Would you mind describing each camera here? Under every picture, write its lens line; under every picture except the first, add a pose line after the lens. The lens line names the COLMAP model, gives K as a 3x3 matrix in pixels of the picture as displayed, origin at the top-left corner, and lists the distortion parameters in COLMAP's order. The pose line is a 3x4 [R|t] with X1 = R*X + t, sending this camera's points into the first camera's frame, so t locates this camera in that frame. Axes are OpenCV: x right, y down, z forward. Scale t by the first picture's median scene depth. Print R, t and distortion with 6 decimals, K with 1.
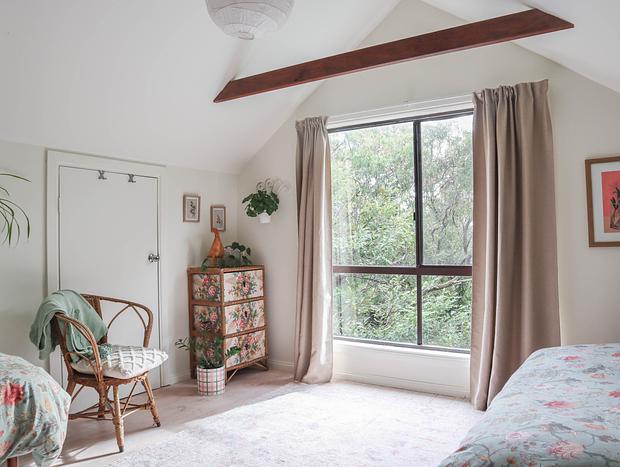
lens RADIAL K [[490.3, 0, 310.0], [0, 490.3, 233.5], [0, 0, 1]] dist [-0.124797, 0.088072]
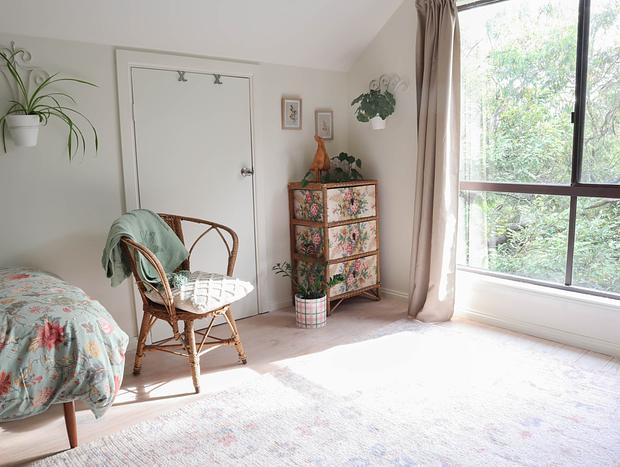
lens RADIAL K [[490.3, 0, 310.0], [0, 490.3, 233.5], [0, 0, 1]] dist [-0.124797, 0.088072]
pose [[0.963494, 0.034949, -0.265441, 0.025654], [0.013487, 0.983848, 0.178496, 0.004645], [0.267392, -0.175560, 0.947460, 0.176414]]
